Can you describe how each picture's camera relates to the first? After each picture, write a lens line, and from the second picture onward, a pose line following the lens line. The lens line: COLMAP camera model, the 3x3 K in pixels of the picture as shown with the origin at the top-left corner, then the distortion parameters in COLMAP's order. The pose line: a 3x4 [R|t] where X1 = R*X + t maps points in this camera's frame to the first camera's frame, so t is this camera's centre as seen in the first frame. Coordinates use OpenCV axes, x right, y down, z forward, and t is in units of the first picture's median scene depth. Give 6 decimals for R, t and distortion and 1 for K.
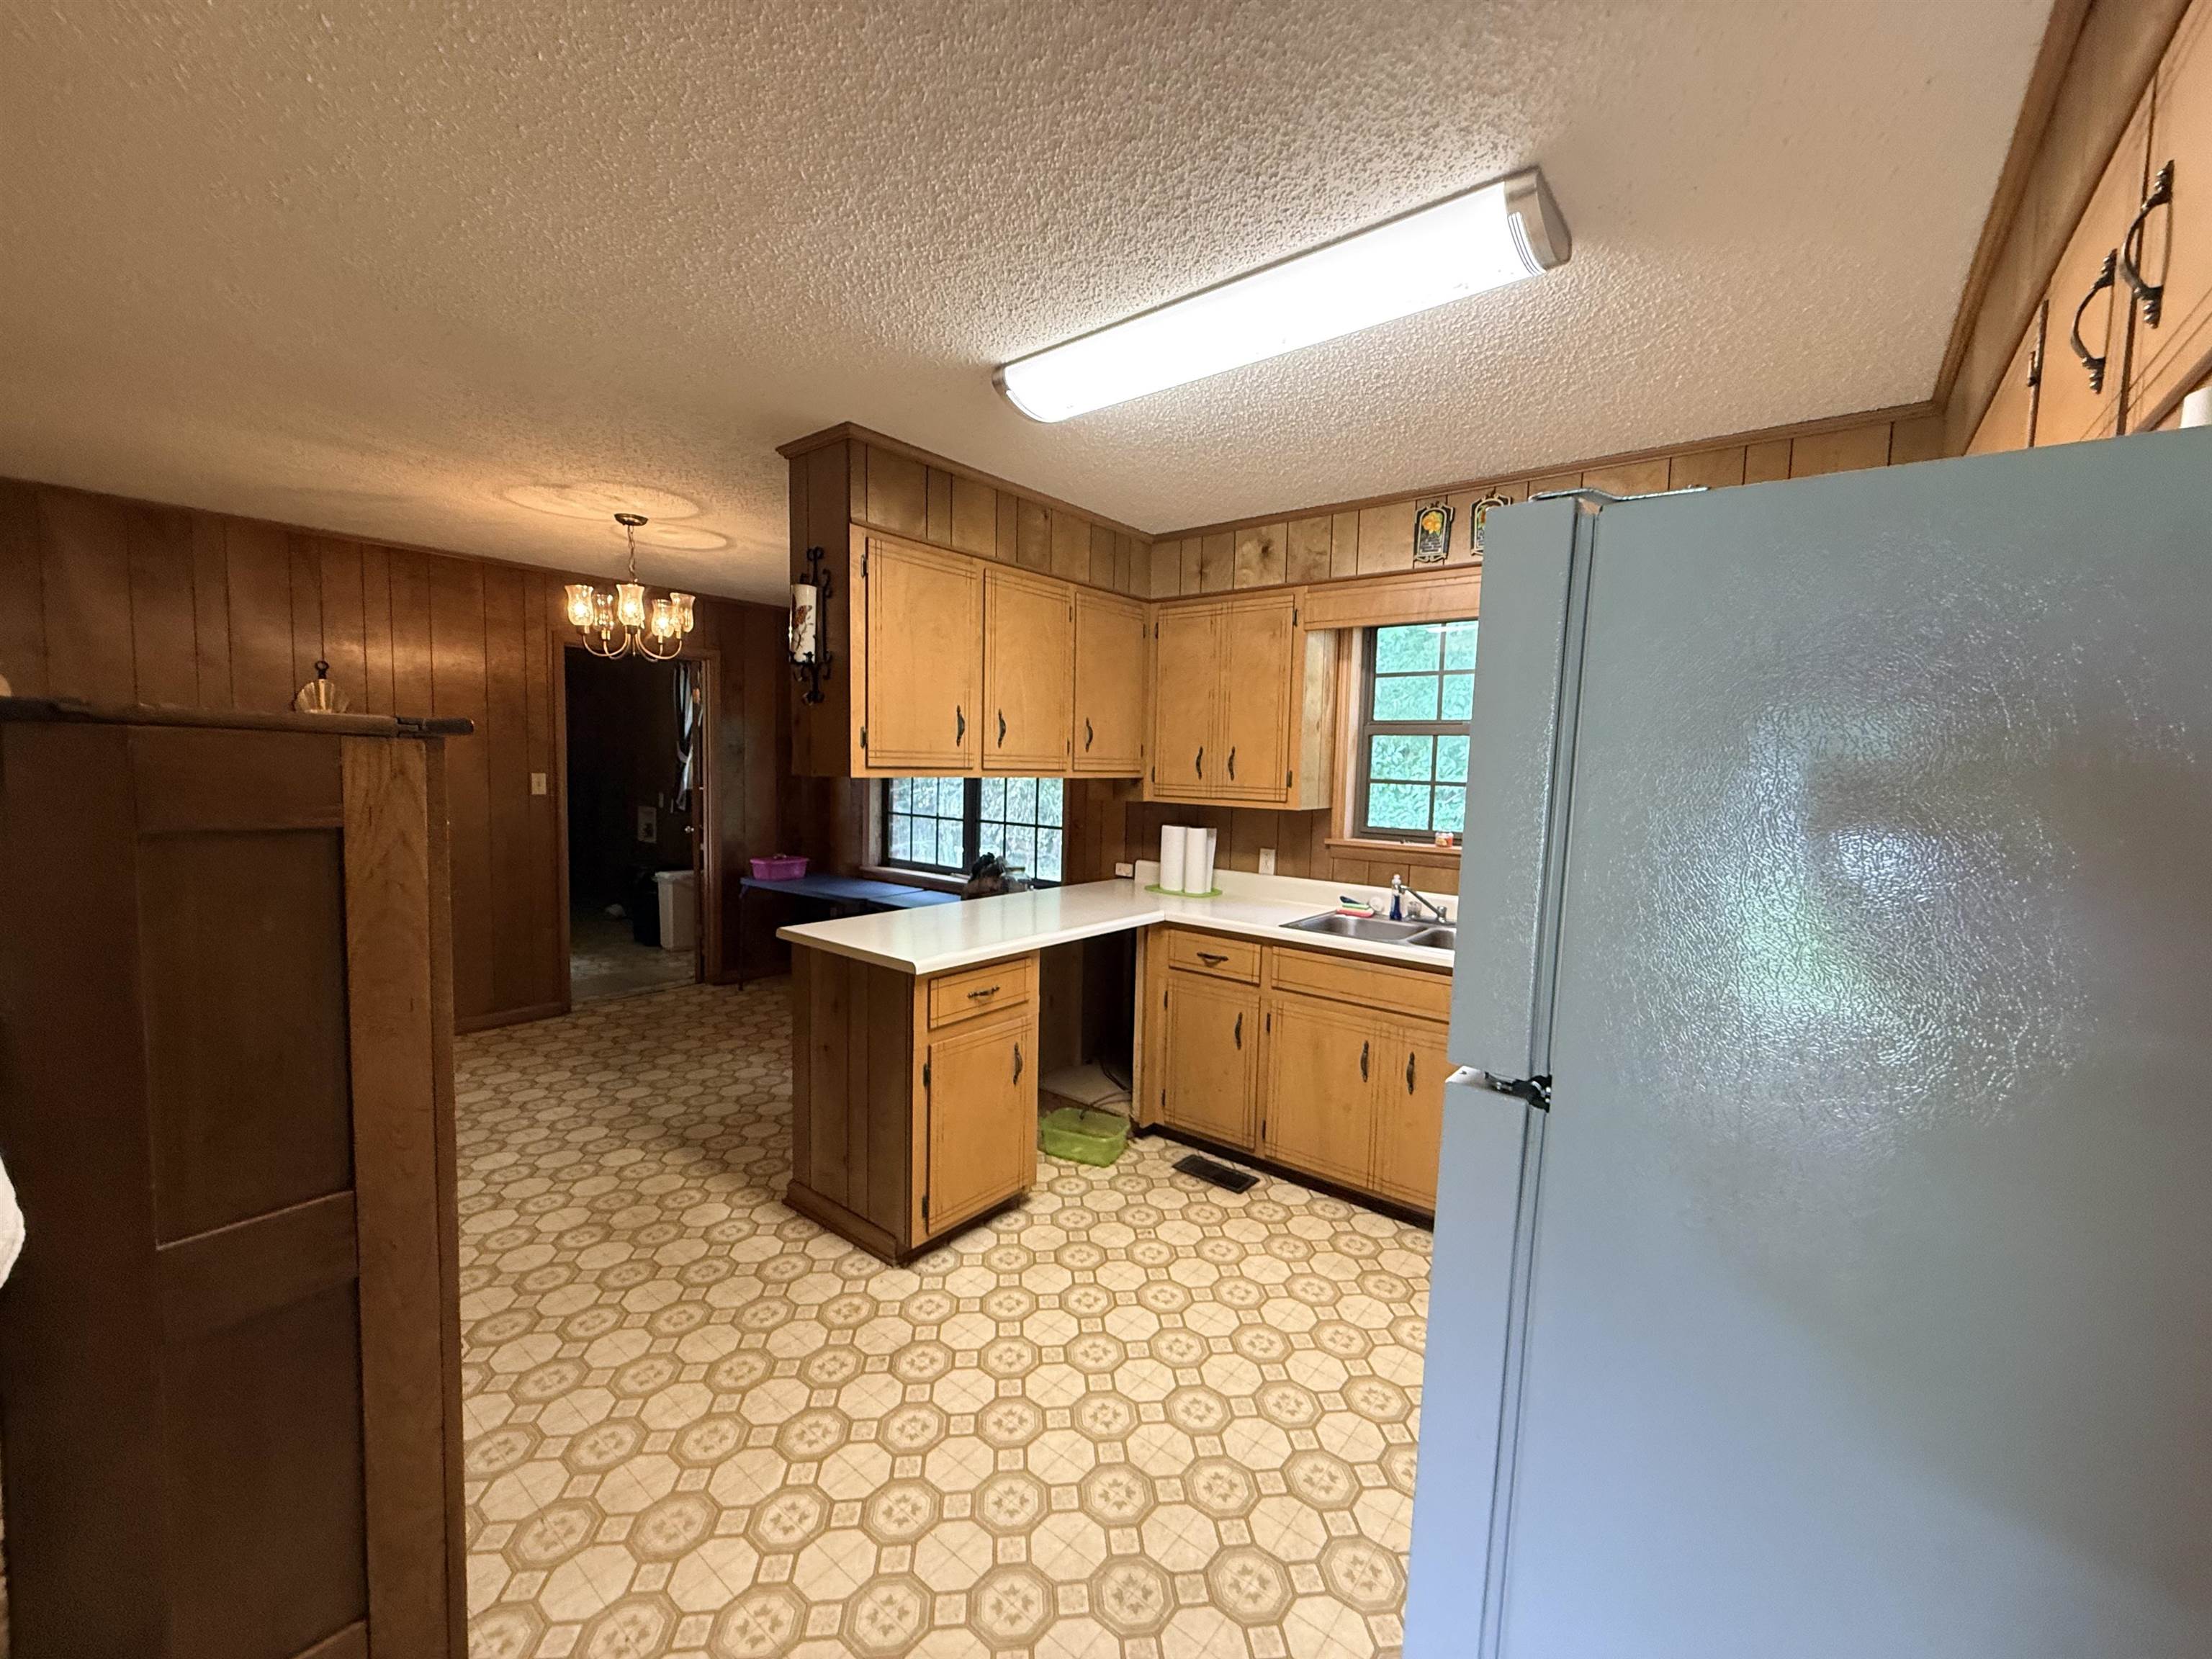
lens RADIAL K [[877.9, 0, 1100.2], [0, 877.9, 824.3], [0, 0, 1]] dist [0.002228, -0.000794]
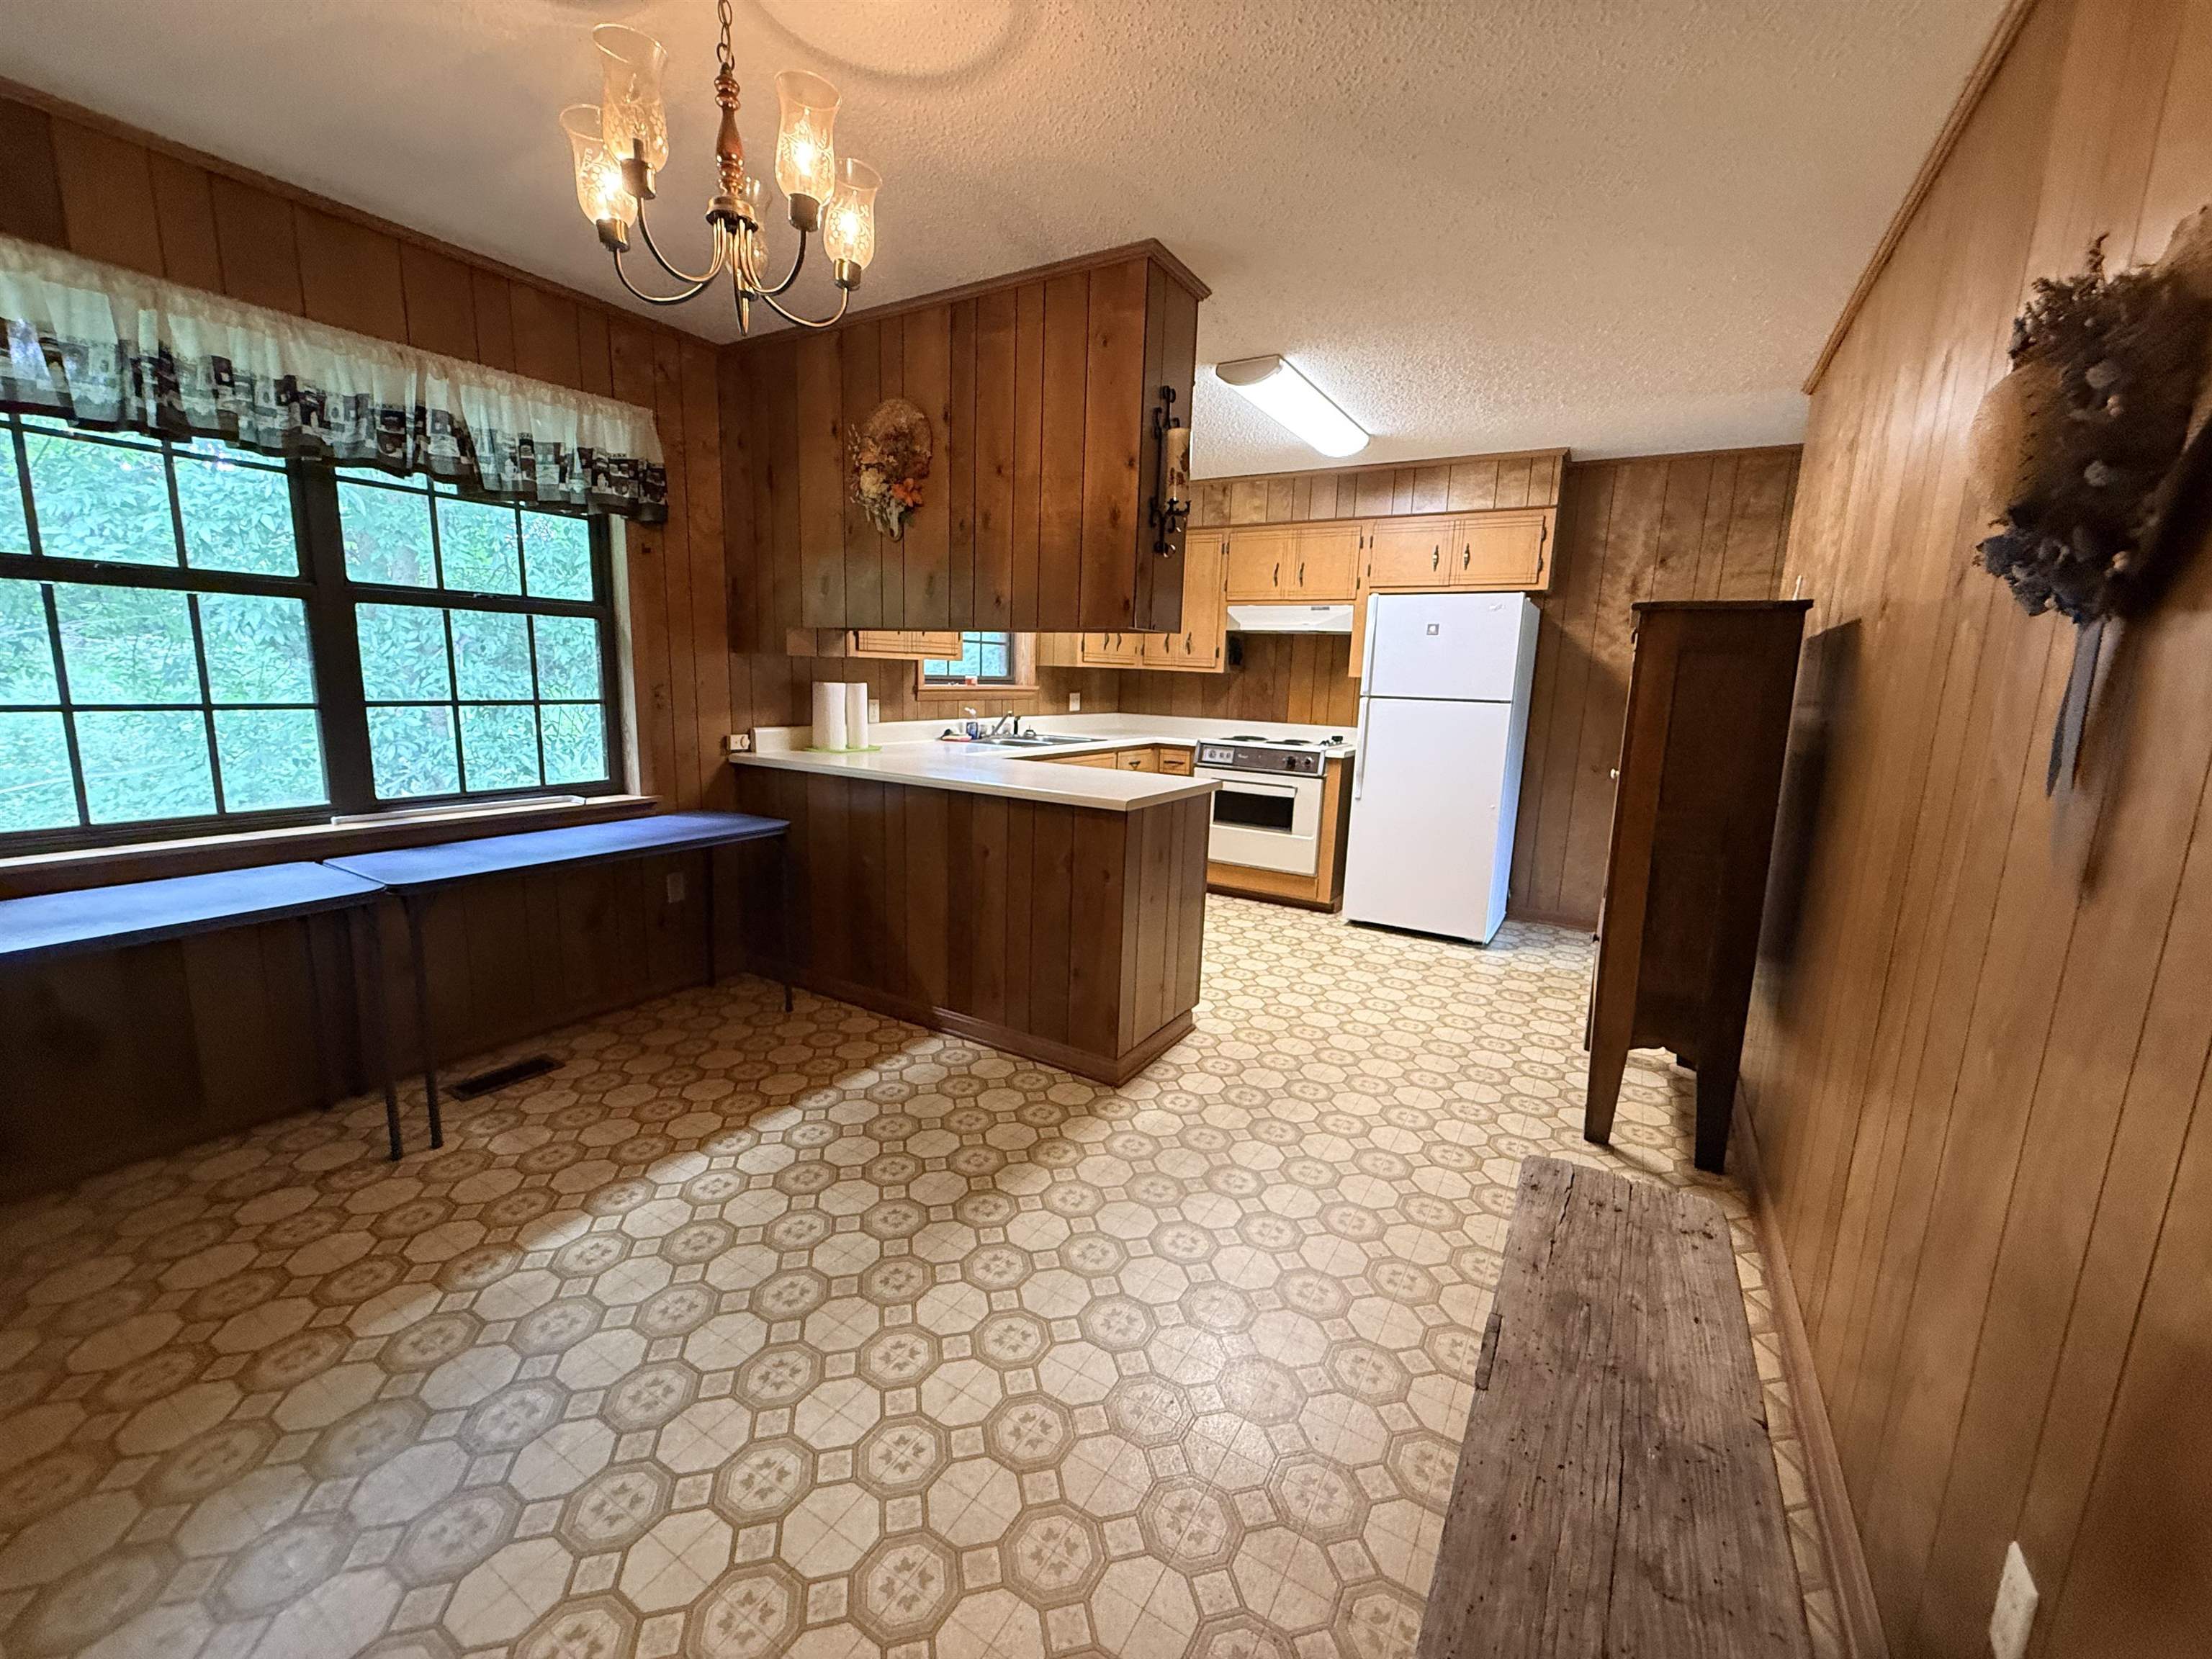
lens RADIAL K [[877.9, 0, 1101.3], [0, 877.9, 826.2], [0, 0, 1]] dist [0.002228, -0.000794]
pose [[-0.130104, -0.200312, 0.971055, -1.291420], [0.034296, 0.977884, 0.206316, -0.046013], [-0.990907, 0.060146, -0.120357, 1.176796]]
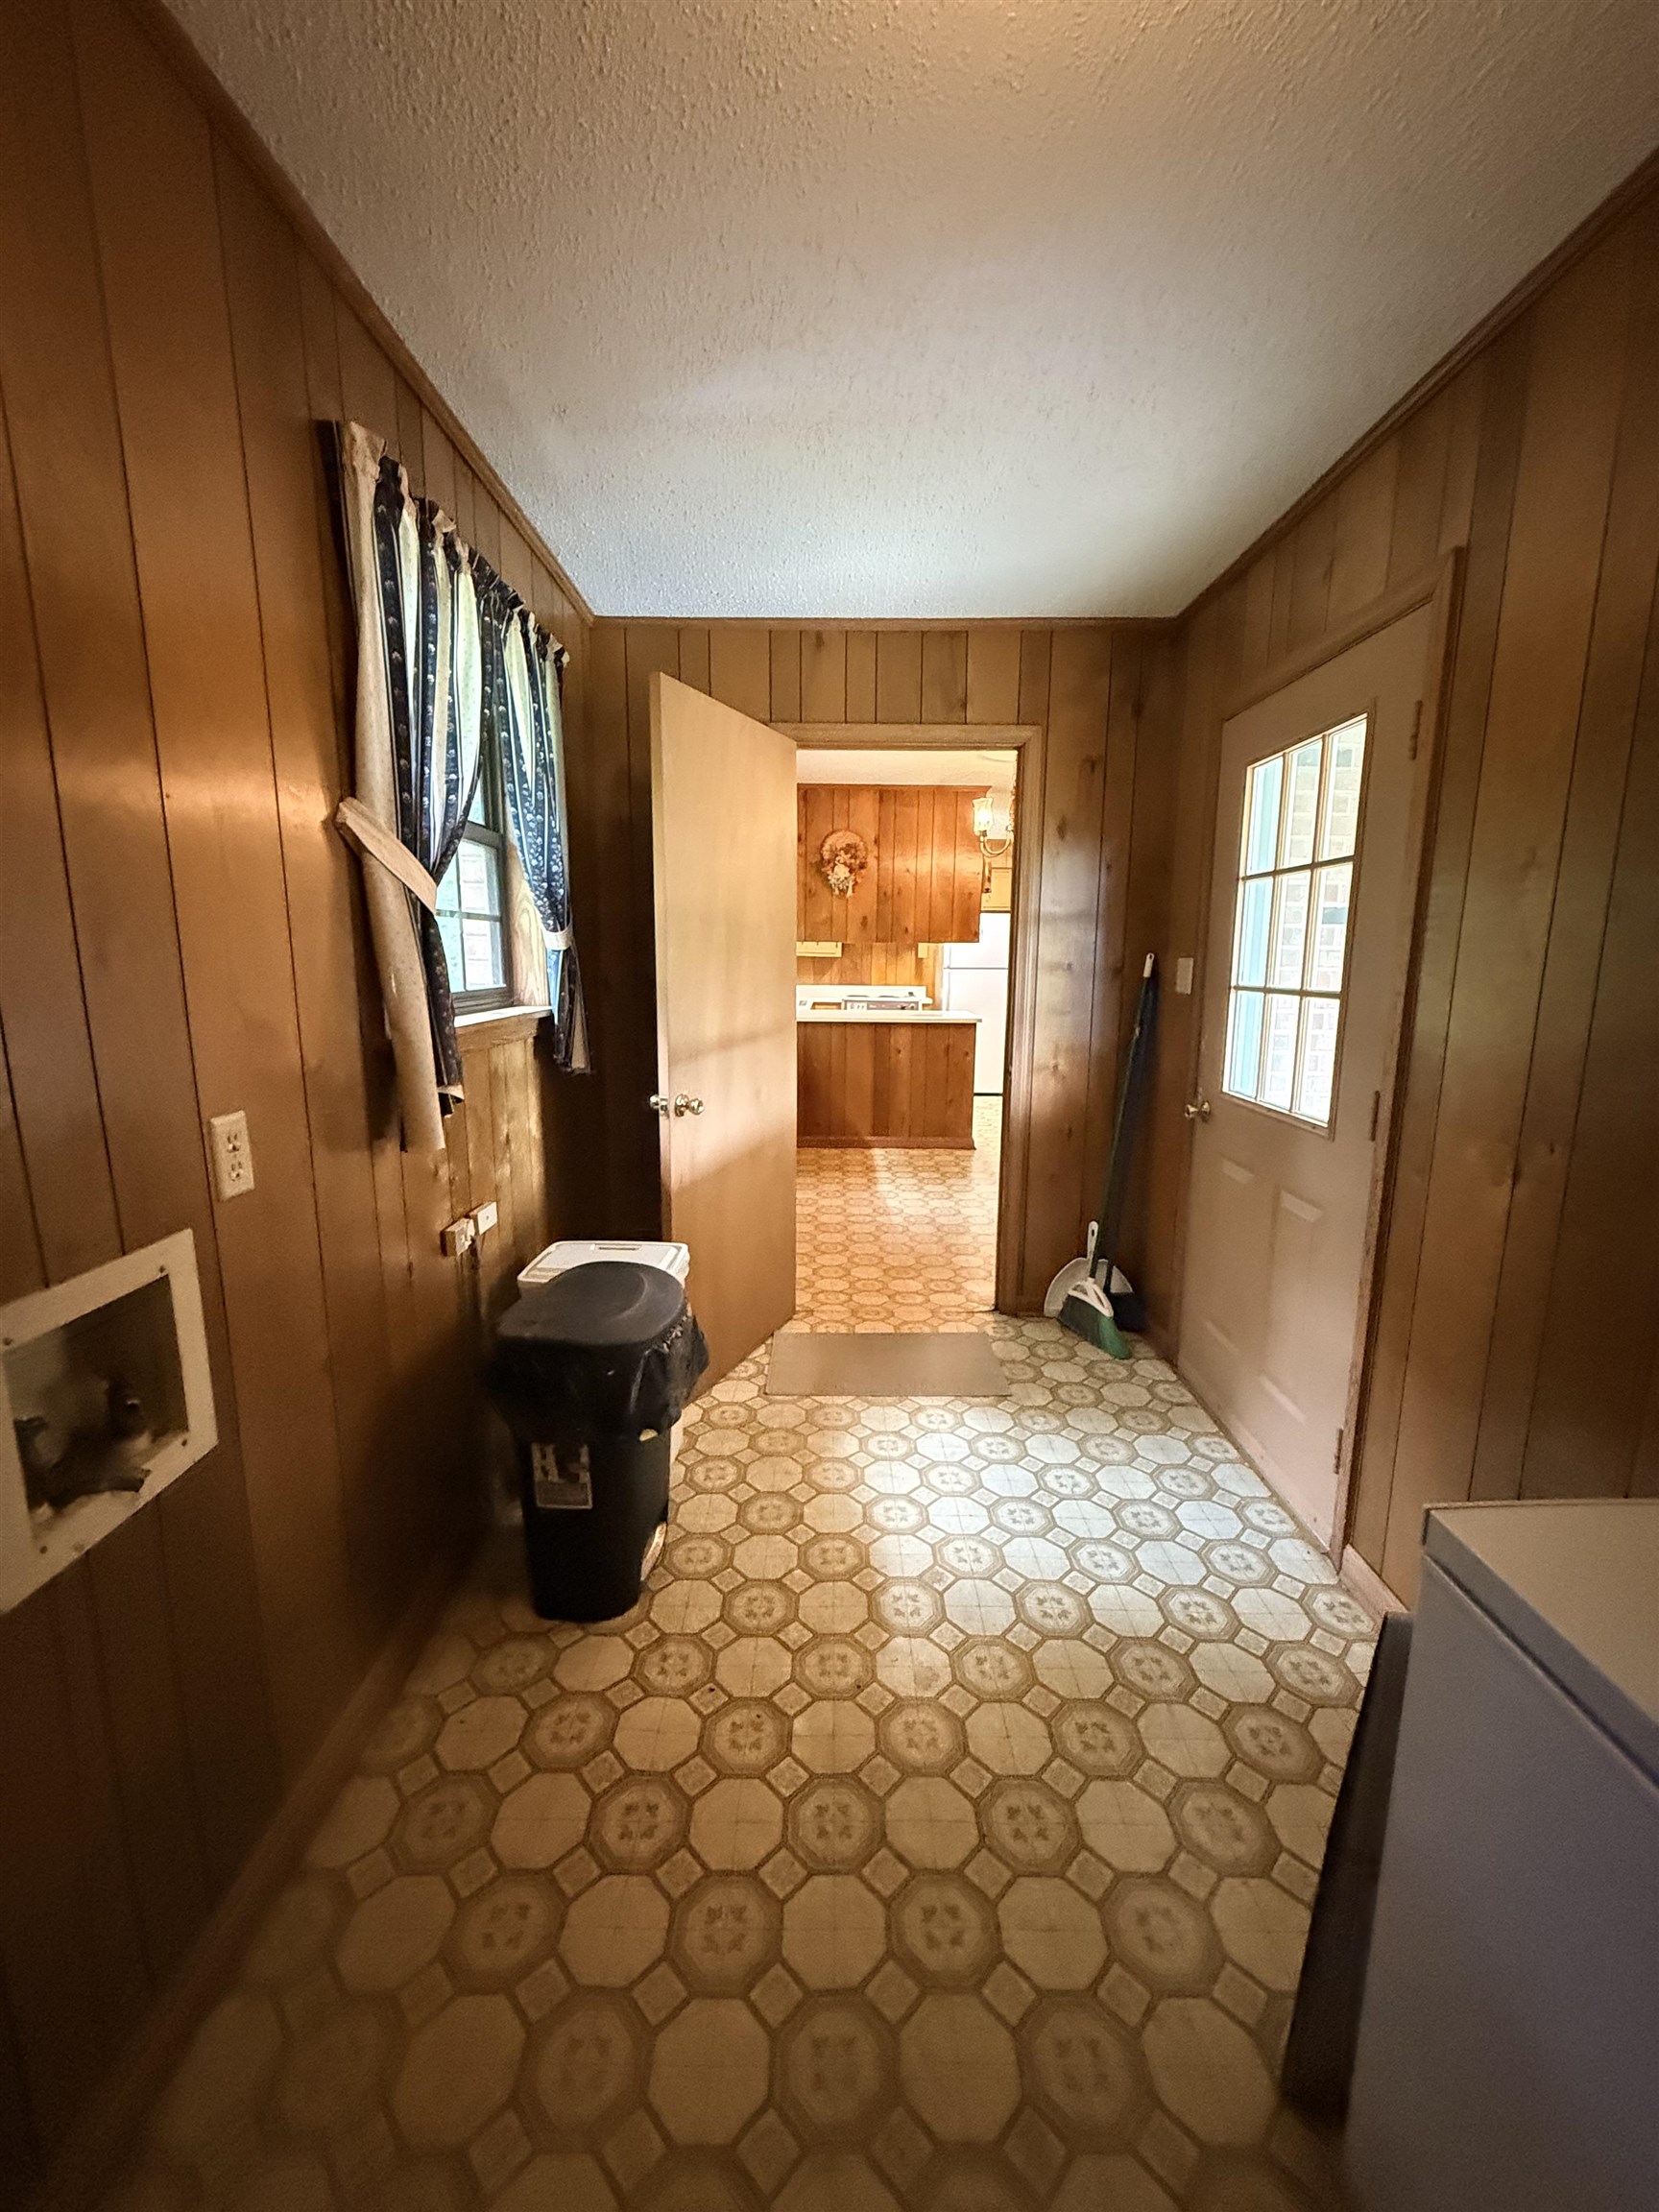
lens RADIAL K [[877.9, 0, 826.3], [0, 877.9, 1105.5], [0, 0, 1]] dist [0.002228, -0.000794]
pose [[-0.621557, -0.162139, 0.766406, -1.873513], [0.034085, 0.971822, 0.233239, -0.188472], [-0.782627, 0.171094, -0.598516, 2.698661]]
